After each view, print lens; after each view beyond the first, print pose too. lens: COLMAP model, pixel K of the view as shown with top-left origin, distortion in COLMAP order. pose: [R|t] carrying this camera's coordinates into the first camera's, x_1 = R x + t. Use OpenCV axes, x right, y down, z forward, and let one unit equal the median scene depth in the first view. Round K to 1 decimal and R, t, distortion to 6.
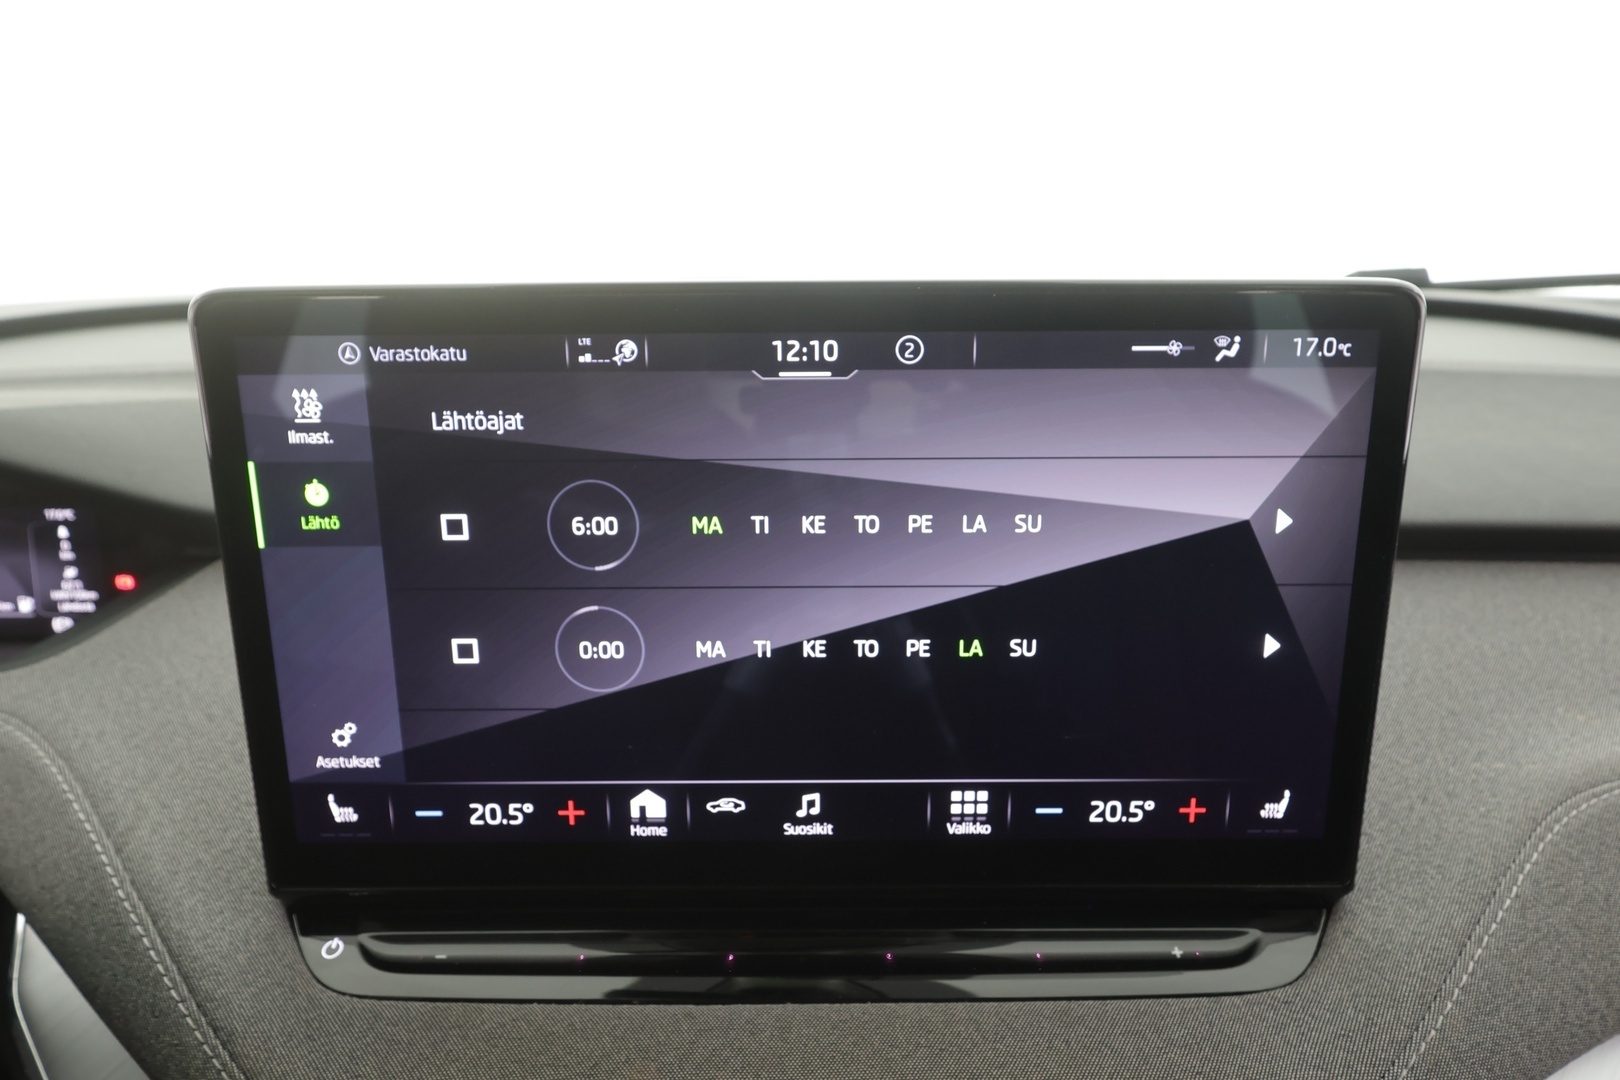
lens RADIAL K [[982.9, 0, 810.0], [0, 982.9, 540.0], [0, 0, 1]] dist [0.001672, 0.000677]
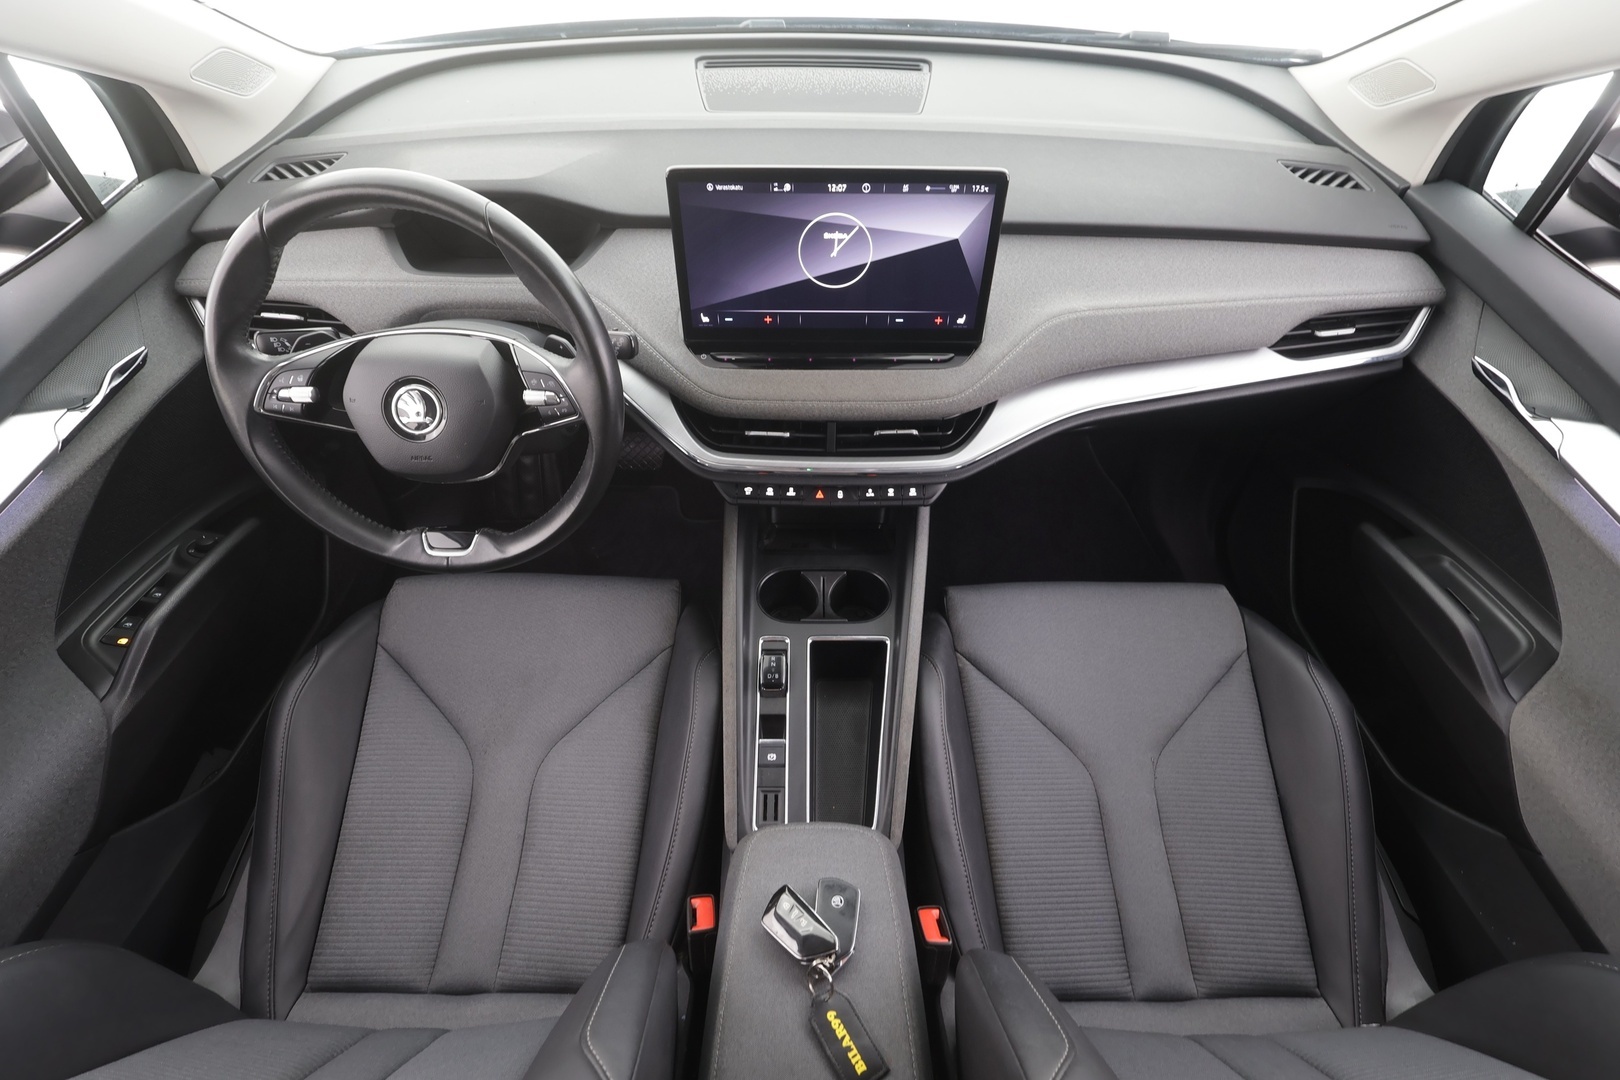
lens RADIAL K [[747.6, 0, 810.0], [0, 747.6, 540.0], [0, 0, 1]] dist [-0.001325, 0.000963]
pose [[0.999910, 0.006713, 0.011633, -0.138454], [-0.011549, 0.871854, 0.489630, -0.441199], [-0.006855, -0.489720, 0.871853, -2.174169]]
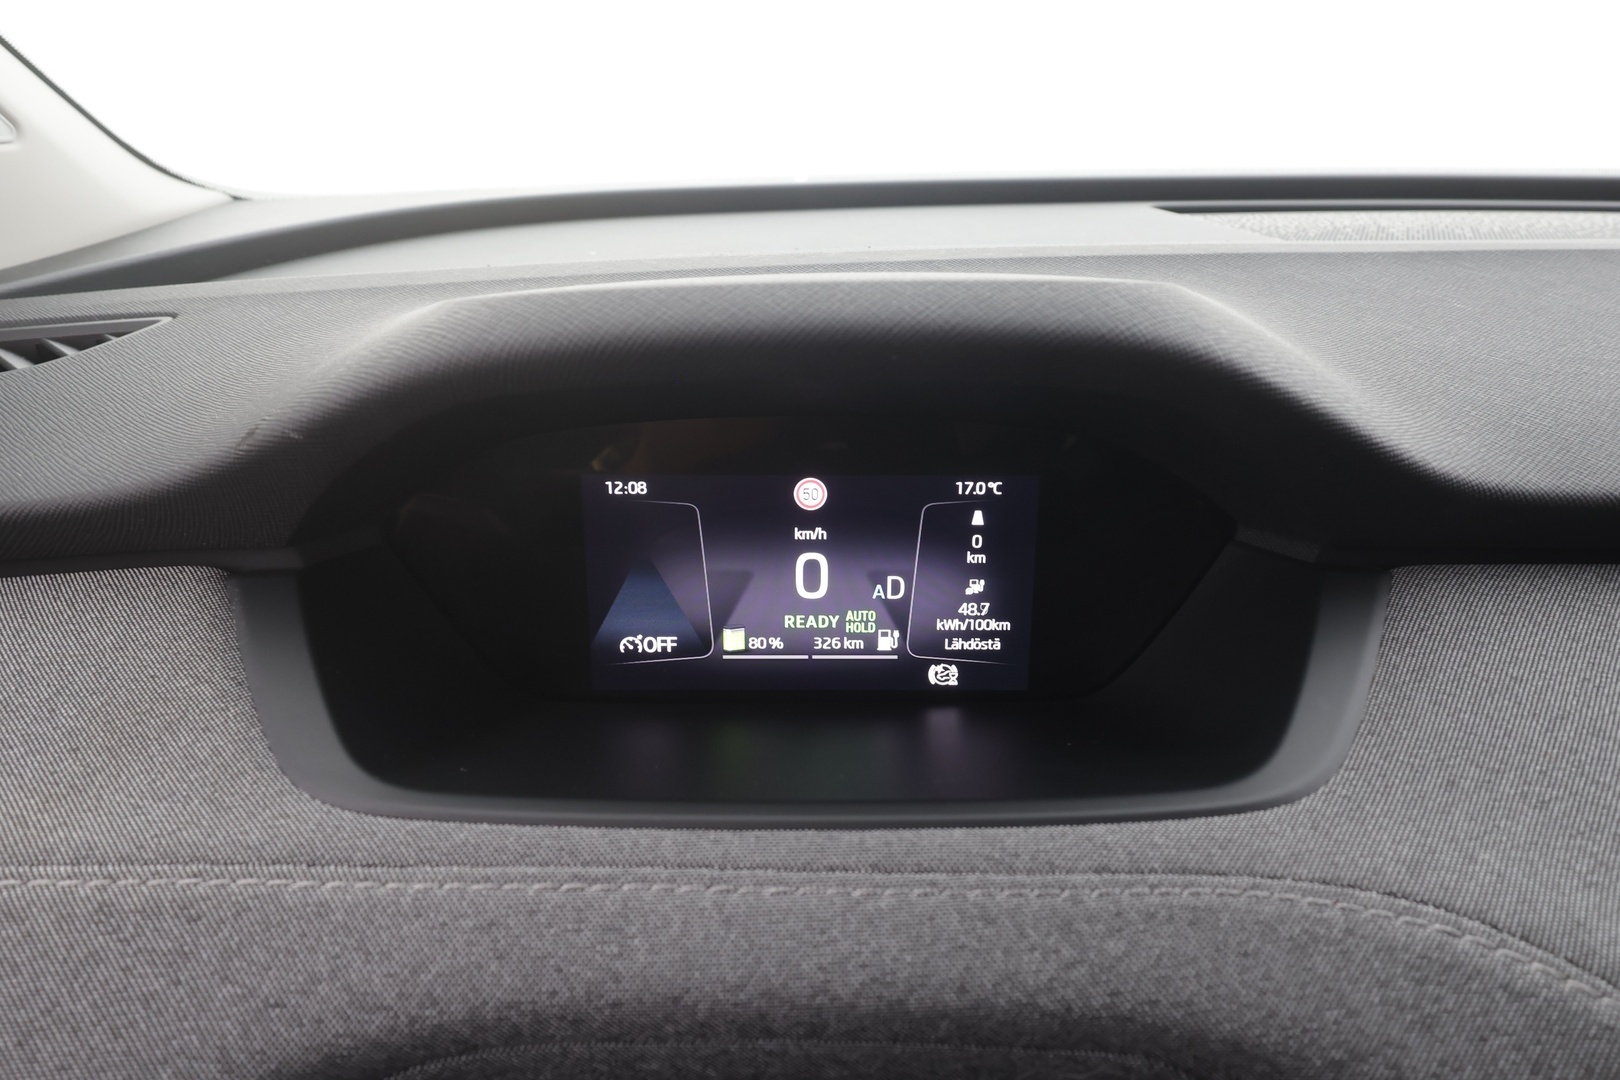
lens RADIAL K [[1051.3, 0, 810.0], [0, 1051.3, 540.0], [0, 0, 1]] dist [0.003369, 0.001203]
pose [[0.999968, 0.003896, 0.006987, -1.631023], [-0.004074, 0.999662, 0.025686, -0.020449], [-0.006884, -0.025713, 0.999646, 0.713987]]
